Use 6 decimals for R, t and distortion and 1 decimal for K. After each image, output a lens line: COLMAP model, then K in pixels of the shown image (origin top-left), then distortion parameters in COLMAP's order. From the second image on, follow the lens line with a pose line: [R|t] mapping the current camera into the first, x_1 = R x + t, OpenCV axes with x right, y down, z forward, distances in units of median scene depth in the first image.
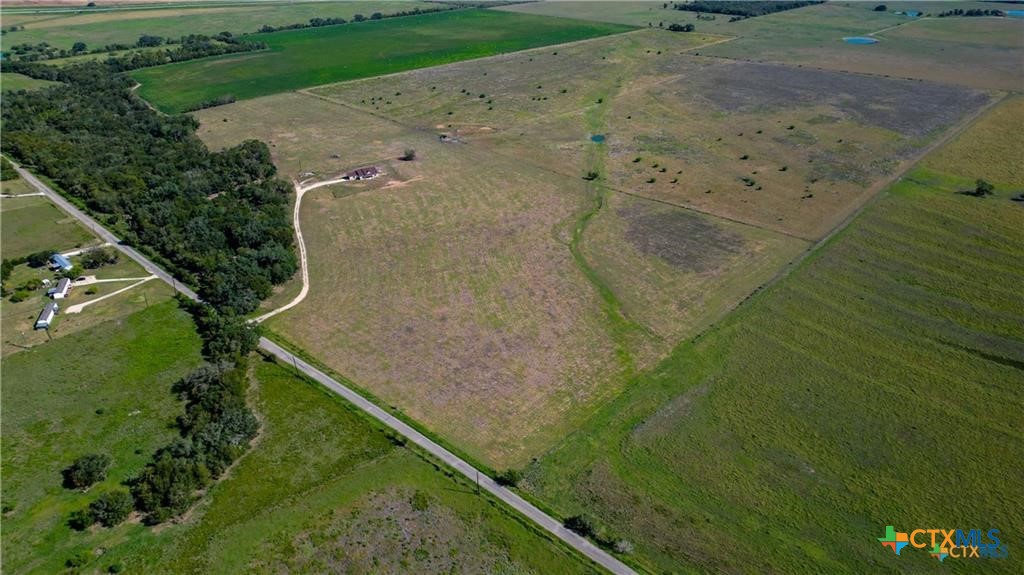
lens RADIAL K [[700.0, 0, 512.0], [0, 700.0, 287.5], [0, 0, 1]] dist [0.063315, -0.069070]
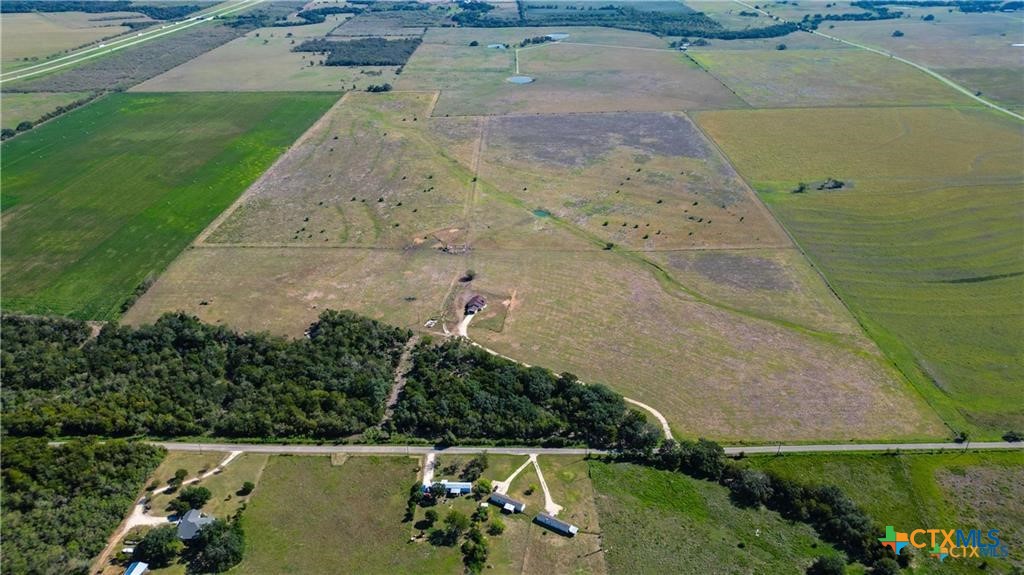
lens RADIAL K [[700.0, 0, 512.0], [0, 700.0, 287.5], [0, 0, 1]] dist [0.063315, -0.069070]
pose [[0.743398, -0.319034, 0.587857, -0.841799], [0.325371, 0.940400, 0.098900, -0.290768], [-0.584374, 0.117749, 0.802896, 0.104342]]
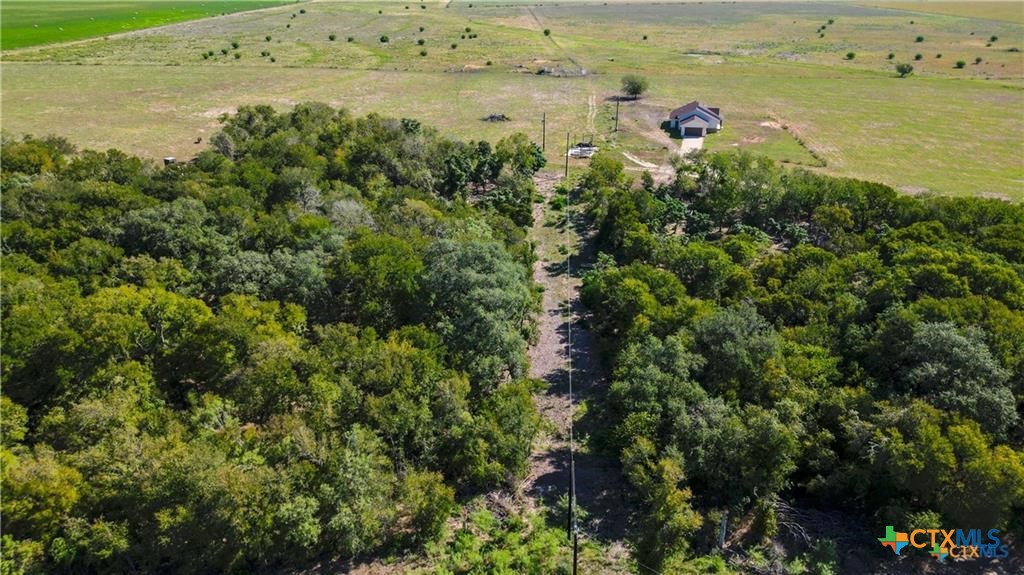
lens RADIAL K [[700.0, 0, 512.0], [0, 700.0, 287.5], [0, 0, 1]] dist [0.063315, -0.069070]
pose [[0.717005, -0.280606, 0.638094, -0.573231], [0.319873, 0.945775, 0.056480, -0.136679], [-0.619342, 0.163613, 0.767884, 0.837099]]
